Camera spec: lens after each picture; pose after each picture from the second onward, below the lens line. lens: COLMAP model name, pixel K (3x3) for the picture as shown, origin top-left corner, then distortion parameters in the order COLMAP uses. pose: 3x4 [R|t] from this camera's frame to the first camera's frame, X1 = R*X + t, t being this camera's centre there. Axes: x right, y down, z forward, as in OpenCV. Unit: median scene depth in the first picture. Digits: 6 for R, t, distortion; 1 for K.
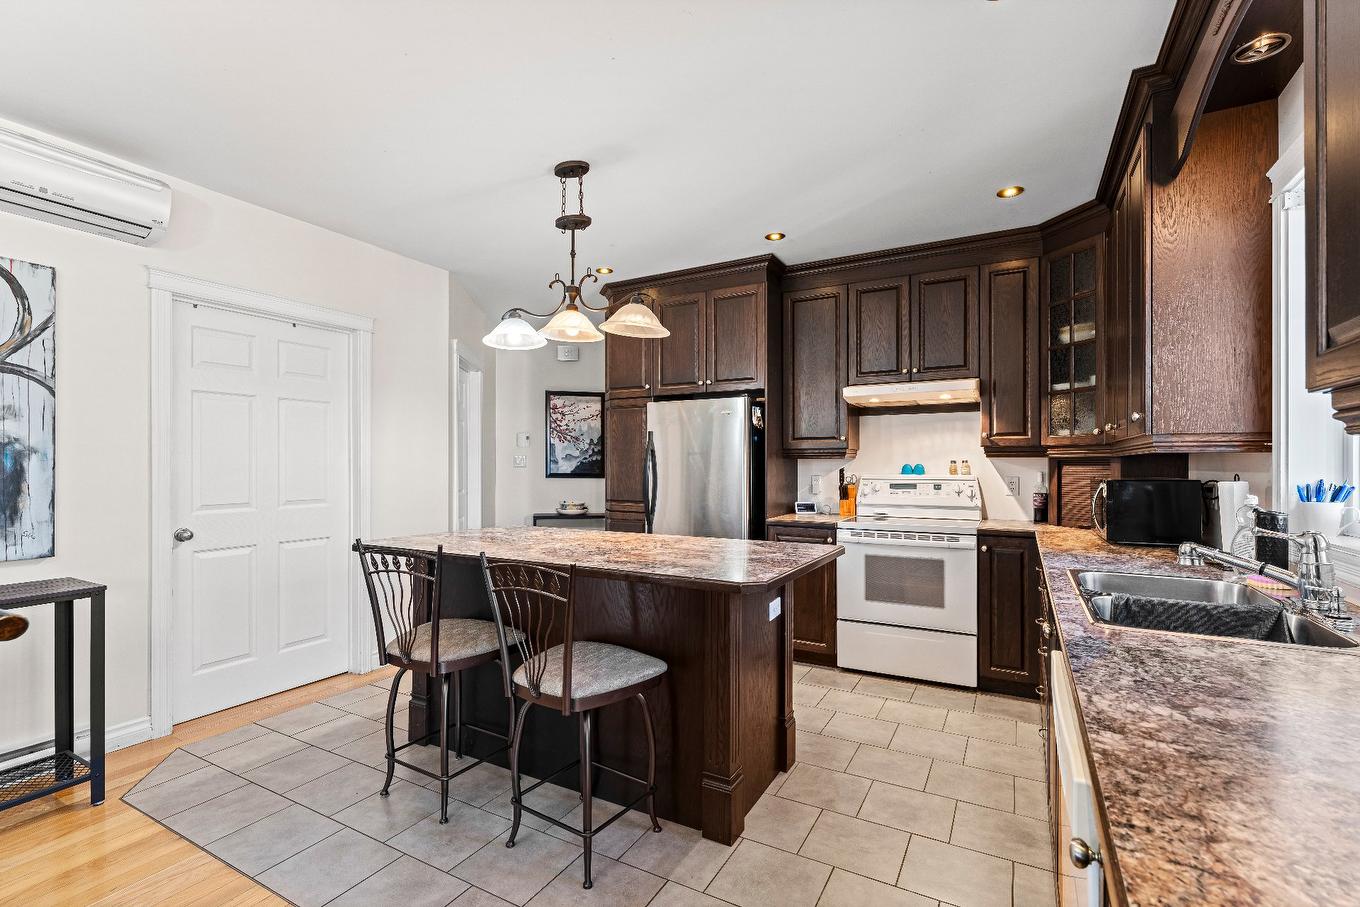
lens RADIAL K [[614.9, 0, 673.7], [0, 614.9, 461.8], [0, 0, 1]] dist [0.002269, 0.000132]
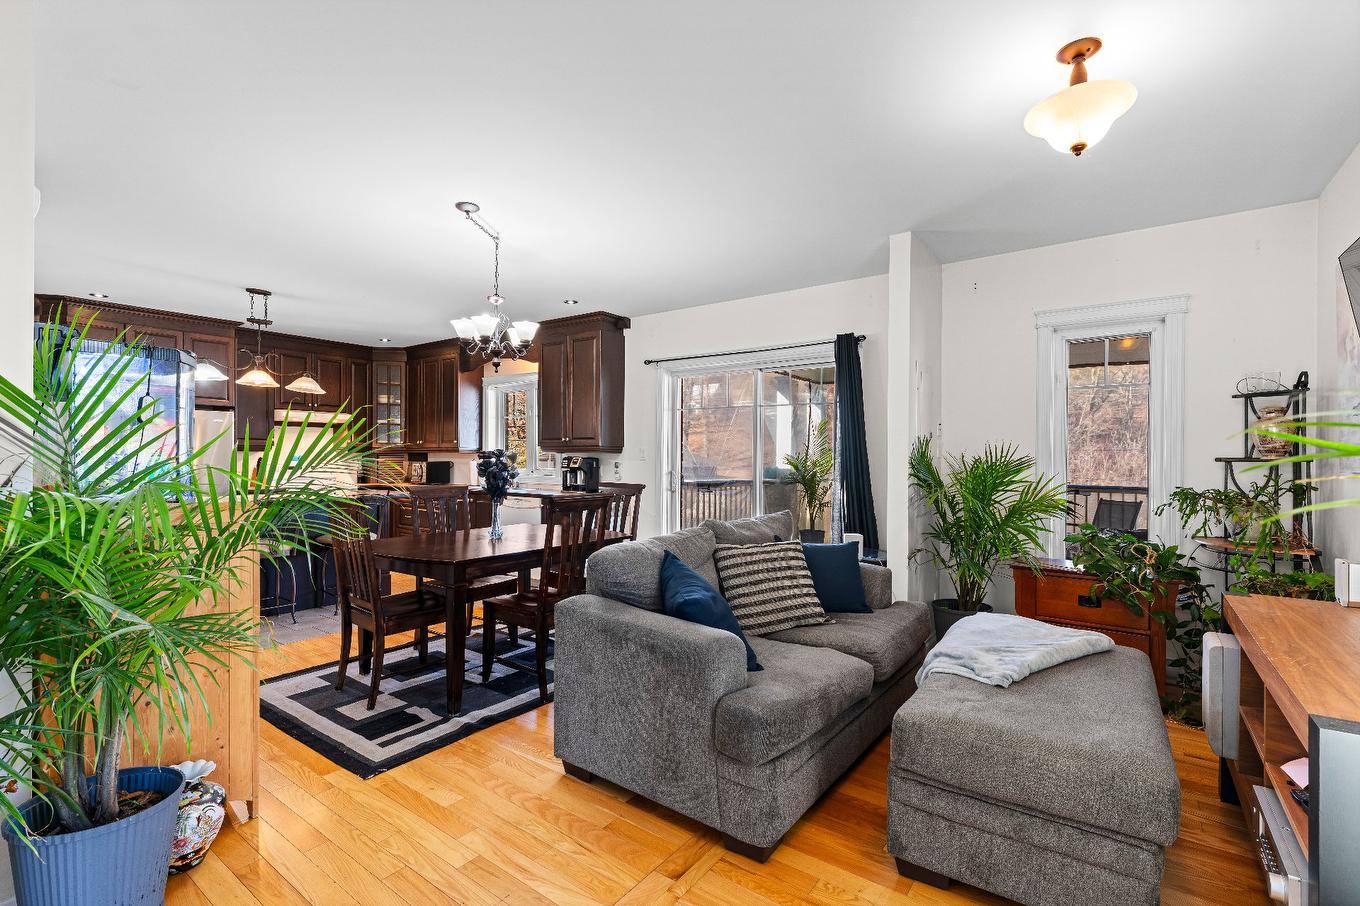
lens RADIAL K [[614.9, 0, 678.3], [0, 614.9, 456.4], [0, 0, 1]] dist [0.002269, 0.000132]
pose [[0.123989, 0.000557, 0.992283, -1.306408], [-0.010368, 0.999946, 0.000735, -0.006258], [-0.992229, -0.010379, 0.123988, -0.321700]]
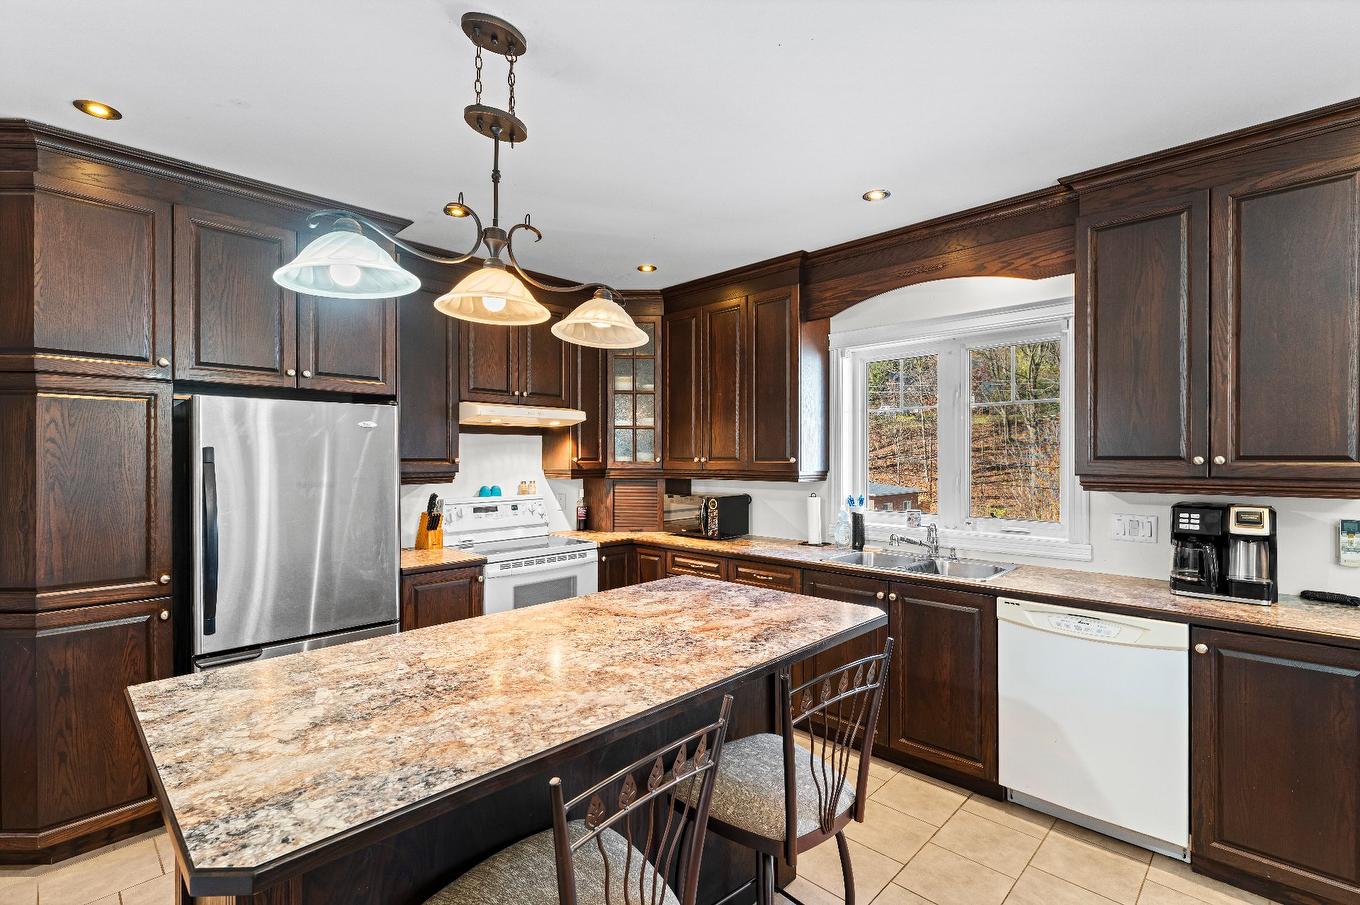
lens RADIAL K [[614.9, 0, 679.5], [0, 614.9, 458.4], [0, 0, 1]] dist [0.002269, 0.000132]
pose [[0.258464, -0.003645, 0.966014, -0.506997], [-0.003097, 0.999985, 0.004602, -0.048143], [-0.966016, -0.004182, 0.258449, 0.488338]]
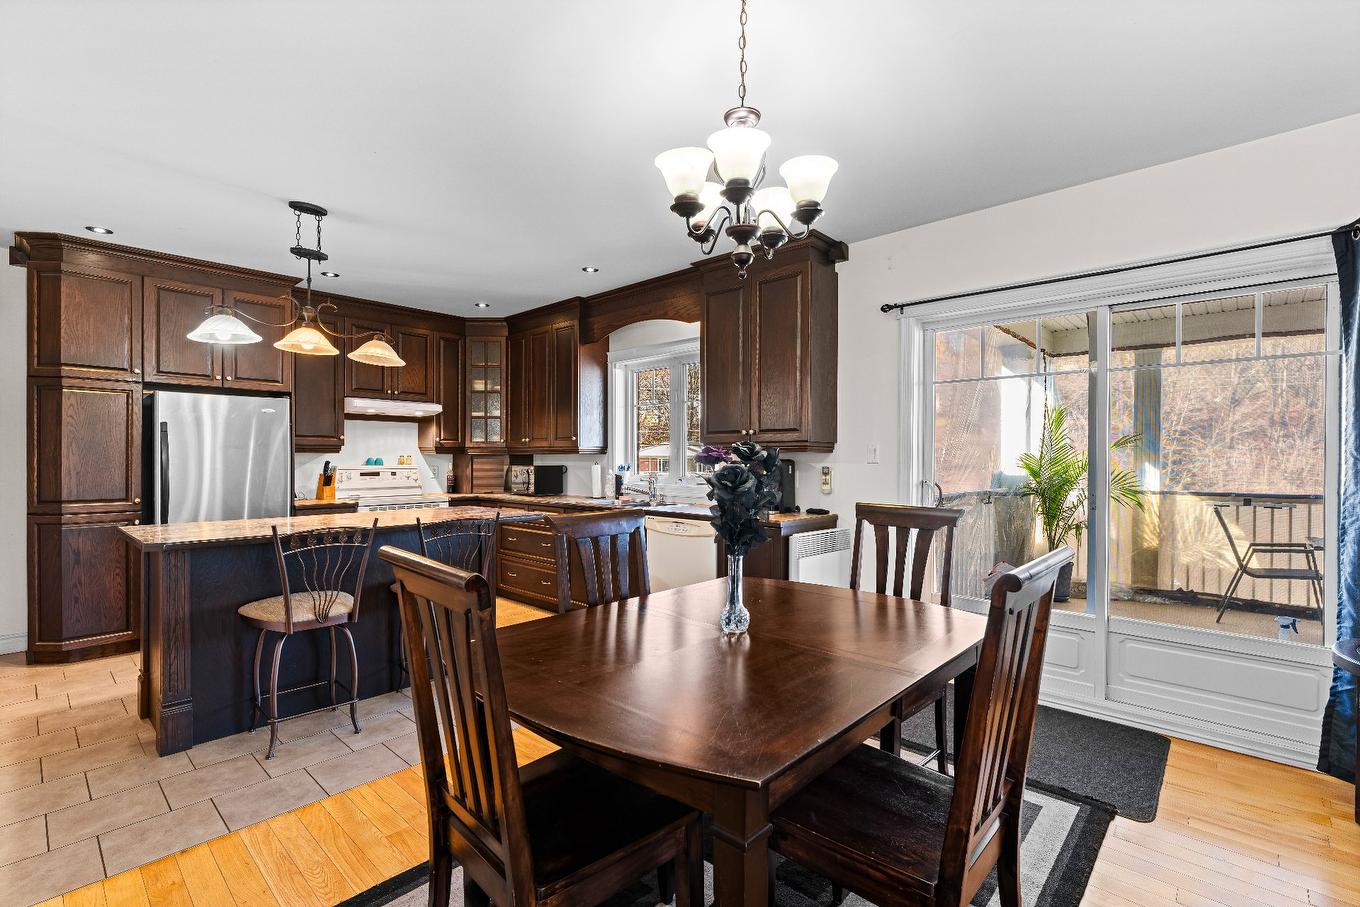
lens RADIAL K [[614.9, 0, 679.6], [0, 614.9, 460.1], [0, 0, 1]] dist [0.002269, 0.000132]
pose [[0.236254, -0.003260, 0.971686, -0.833450], [-0.007268, 0.999960, 0.005122, -0.003201], [-0.971664, -0.008272, 0.236221, 0.017797]]
